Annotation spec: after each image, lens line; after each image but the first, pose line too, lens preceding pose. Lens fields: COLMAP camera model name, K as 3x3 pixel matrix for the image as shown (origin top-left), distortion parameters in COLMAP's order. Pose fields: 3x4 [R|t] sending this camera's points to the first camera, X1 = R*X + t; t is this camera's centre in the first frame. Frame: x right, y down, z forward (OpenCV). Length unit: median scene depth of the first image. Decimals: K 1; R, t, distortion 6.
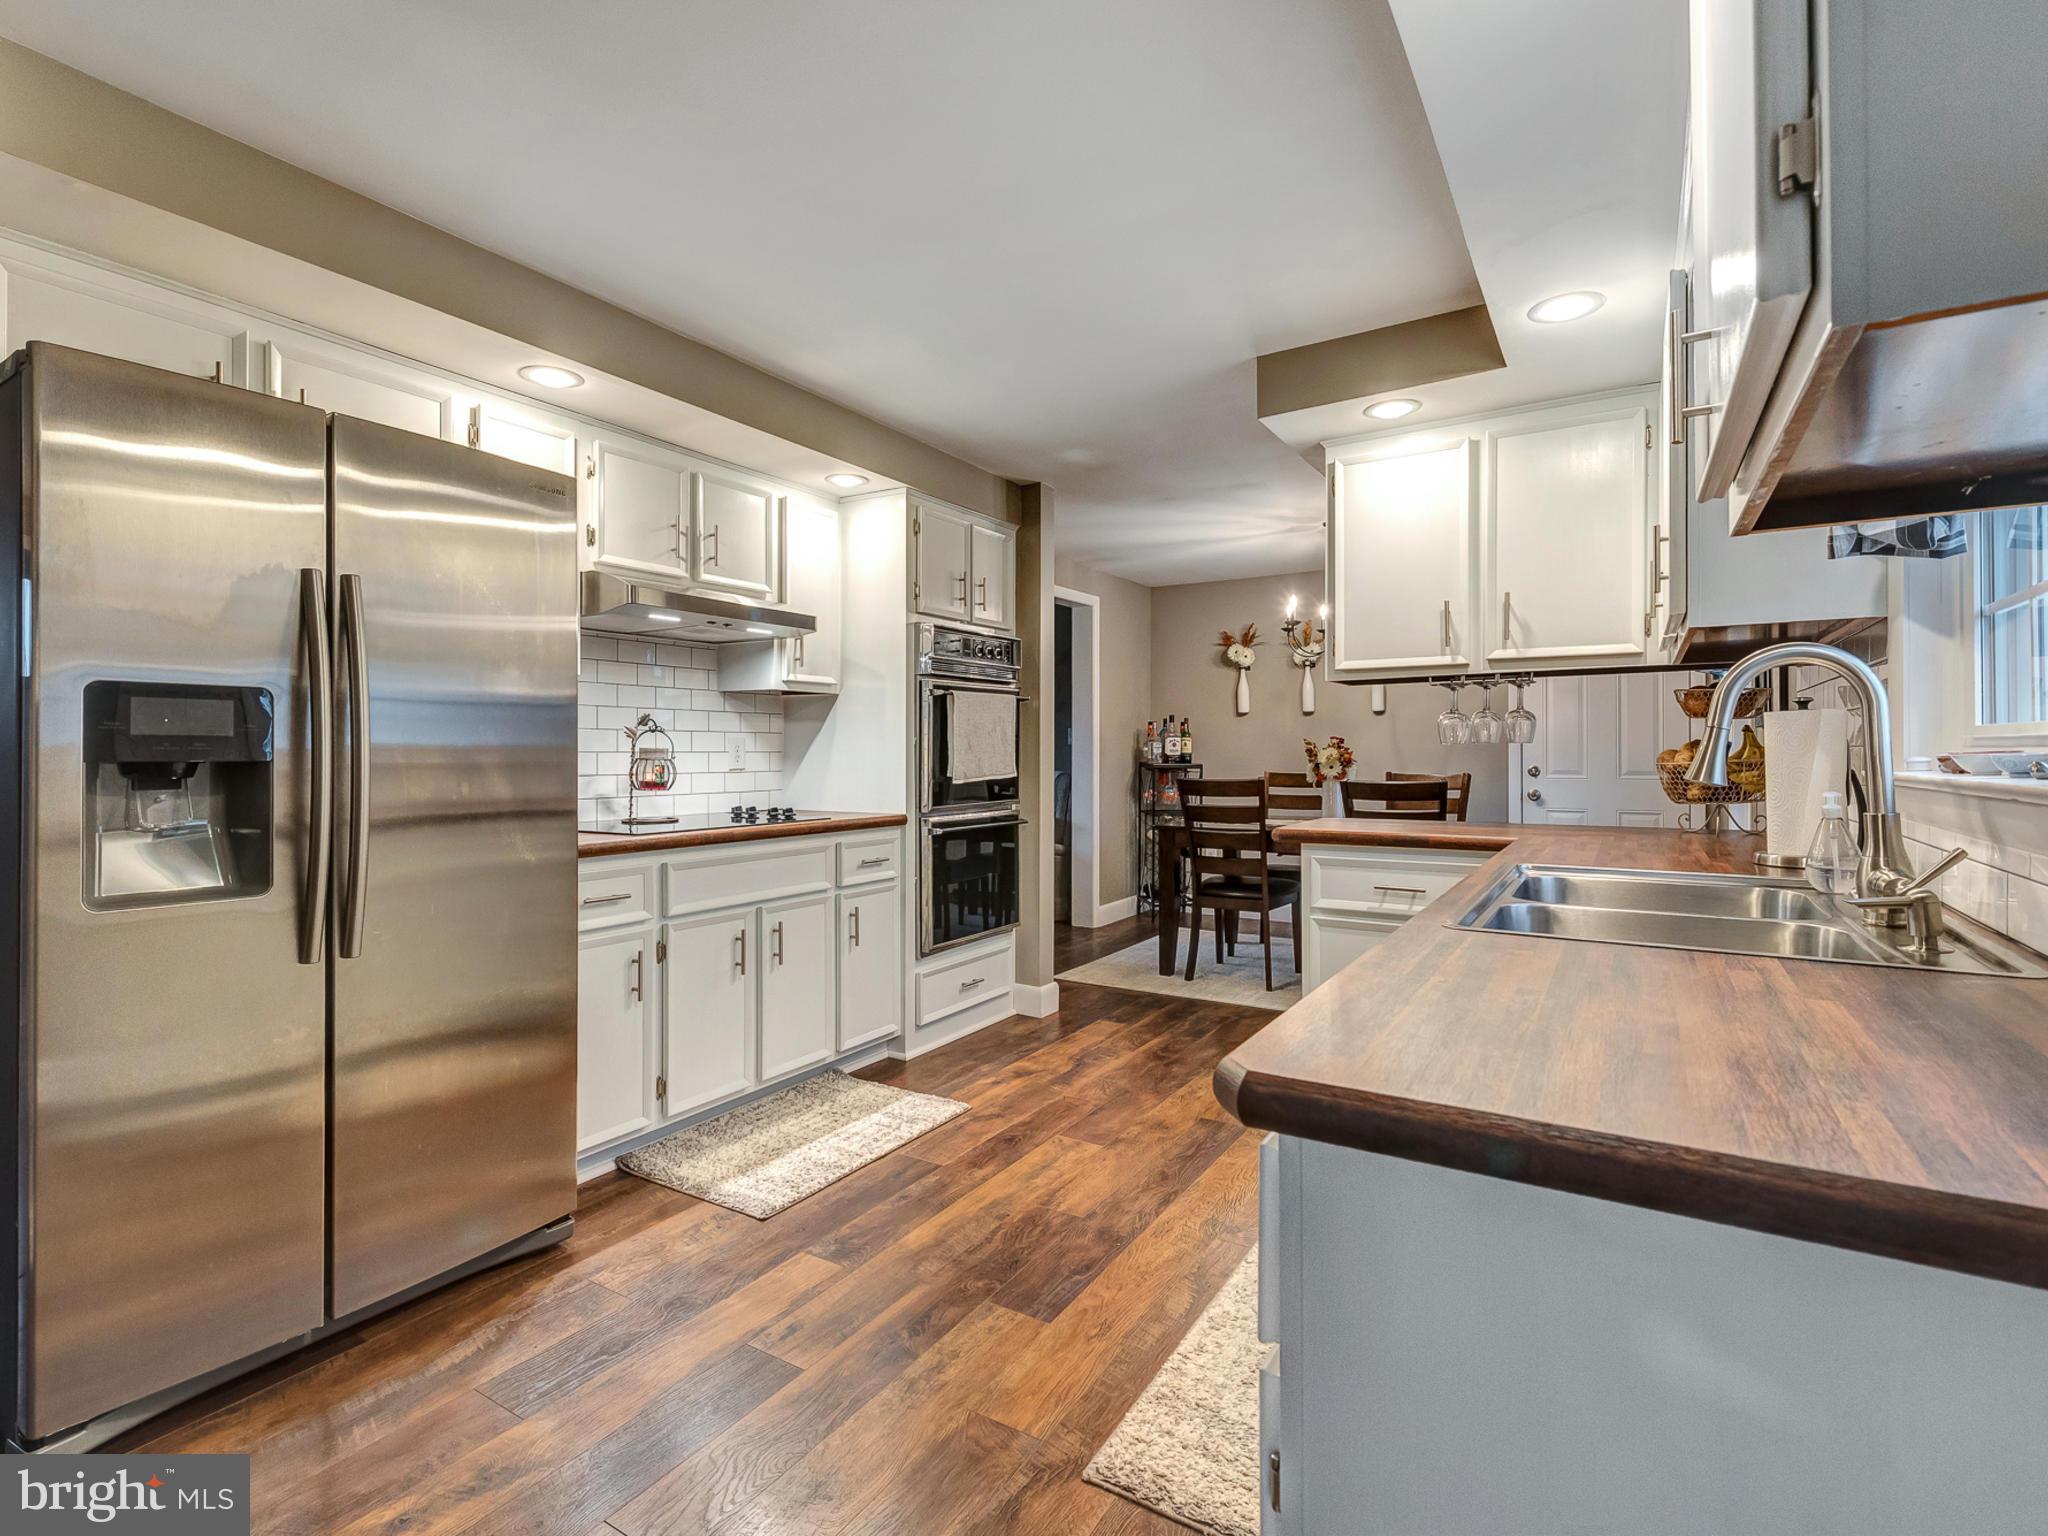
lens RADIAL K [[986.5, 0, 1023.8], [0, 986.5, 753.2], [0, 0, 1]] dist [0.016247, -0.000192]
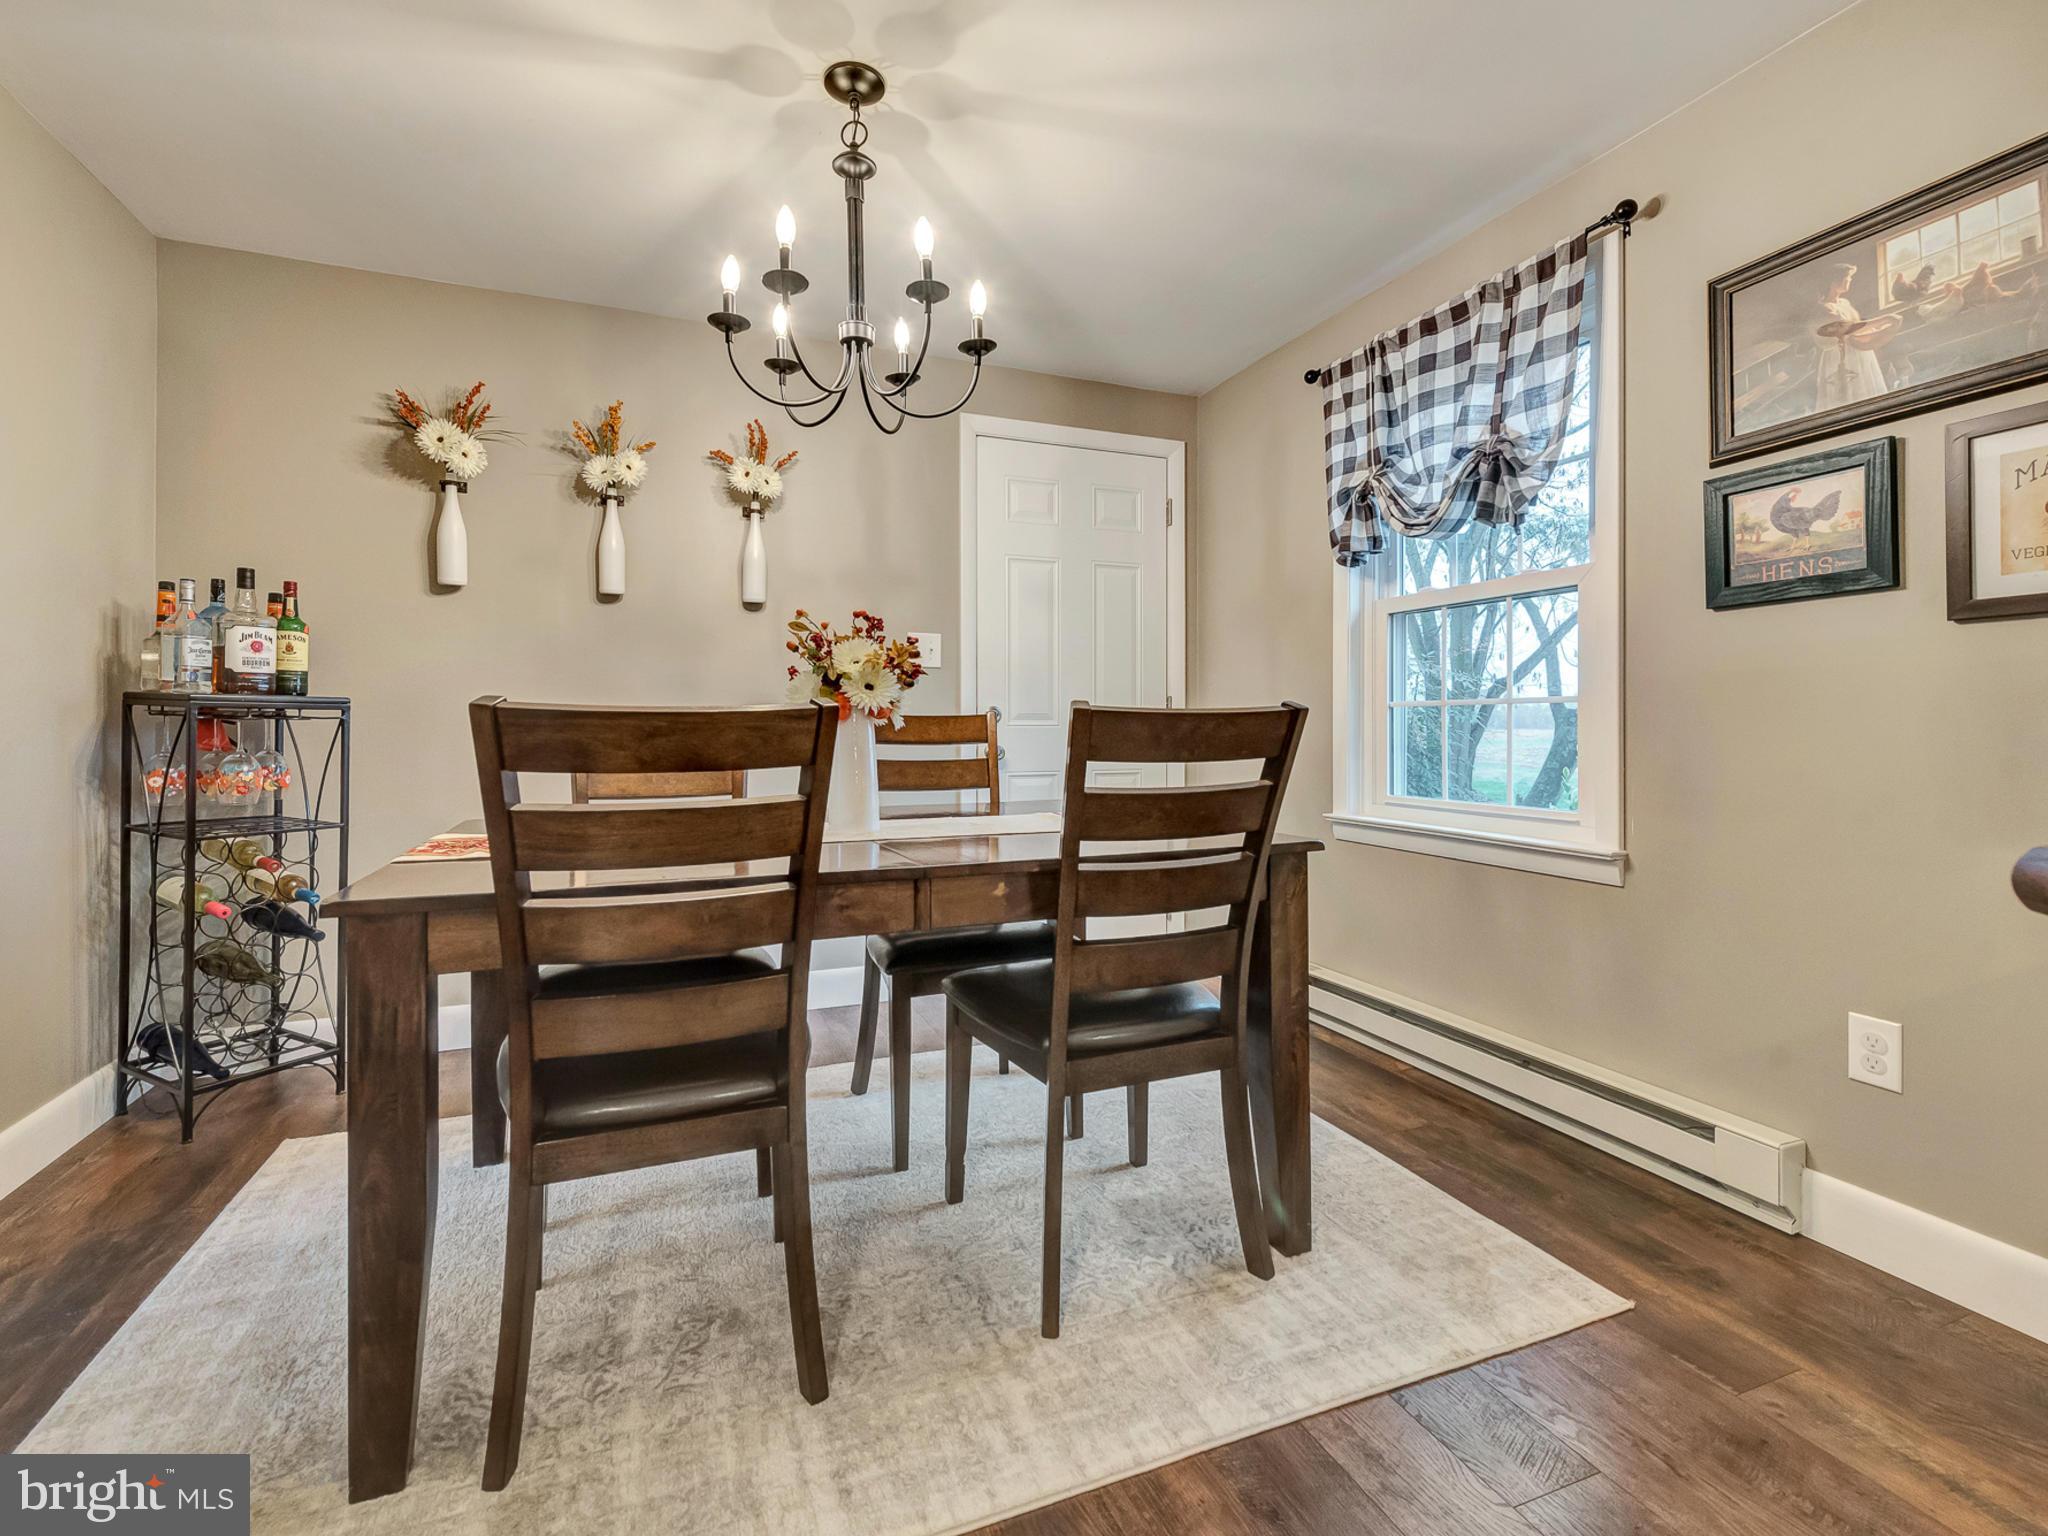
lens RADIAL K [[943.1, 0, 1022.5], [0, 943.1, 730.2], [0, 0, 1]] dist [0.017975, -0.007655]
pose [[0.597858, -0.000457, 0.801602, 0.071388], [-0.000505, 0.999999, 0.000947, 0.046820], [-0.801602, -0.000971, 0.597857, 1.098232]]
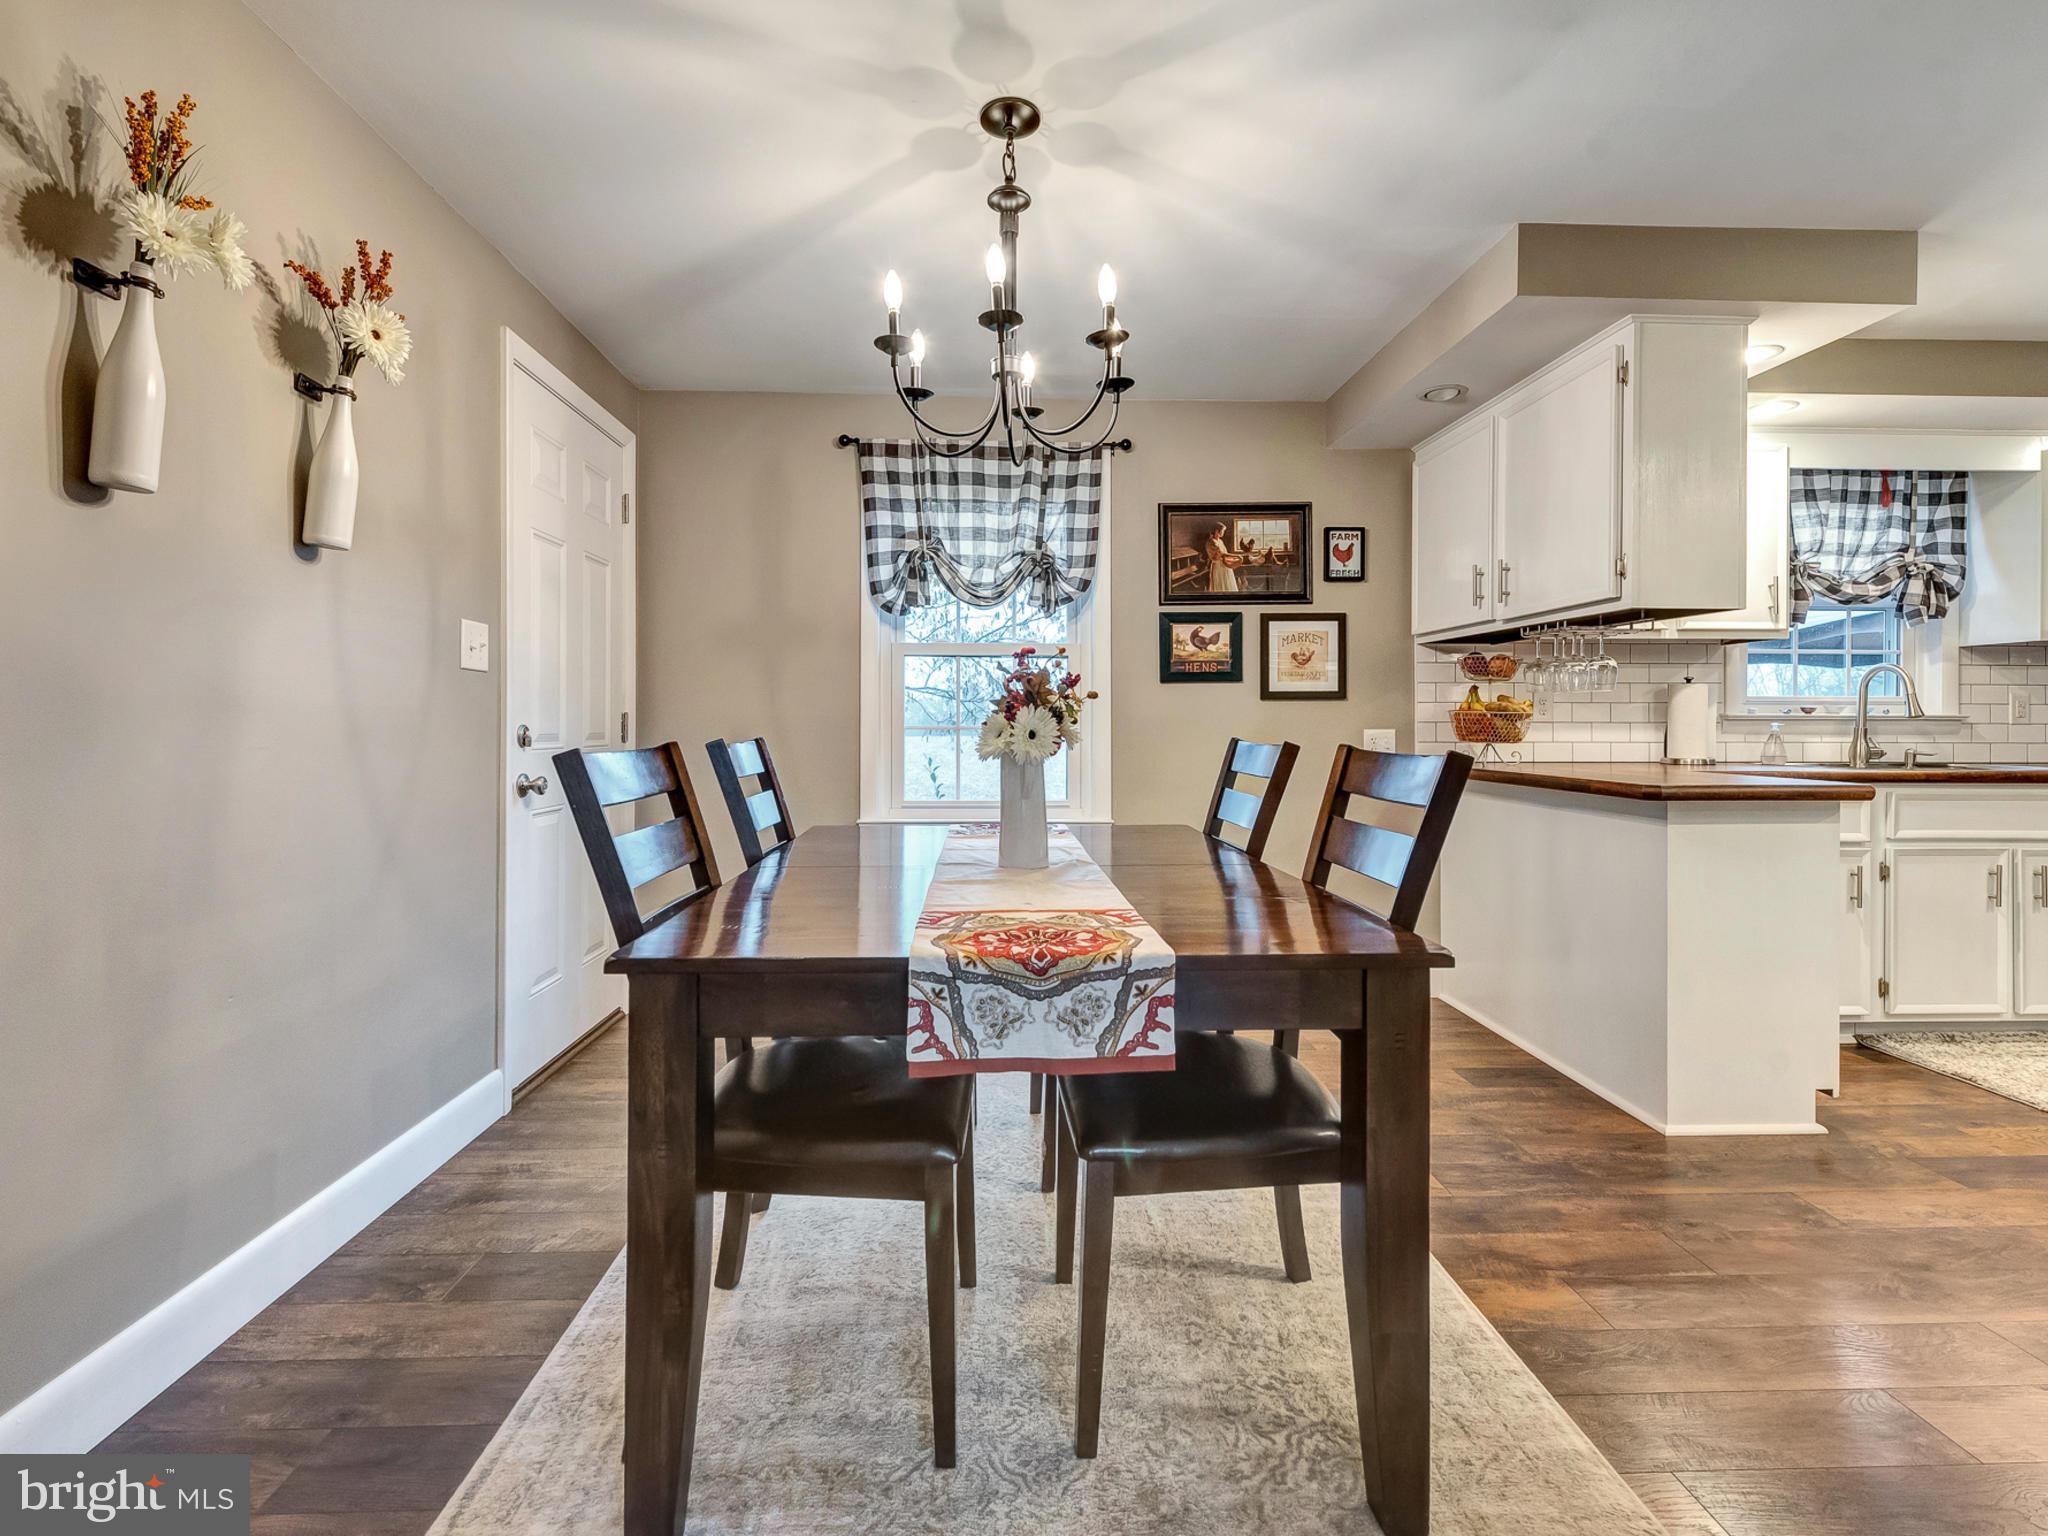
lens RADIAL K [[943.1, 0, 1022.5], [0, 943.1, 730.2], [0, 0, 1]] dist [0.017975, -0.007655]
pose [[-0.558248, -0.001823, 0.829672, -0.012262], [0.000403, 0.999997, 0.002468, 0.024812], [-0.829674, 0.001712, -0.558246, 1.859171]]
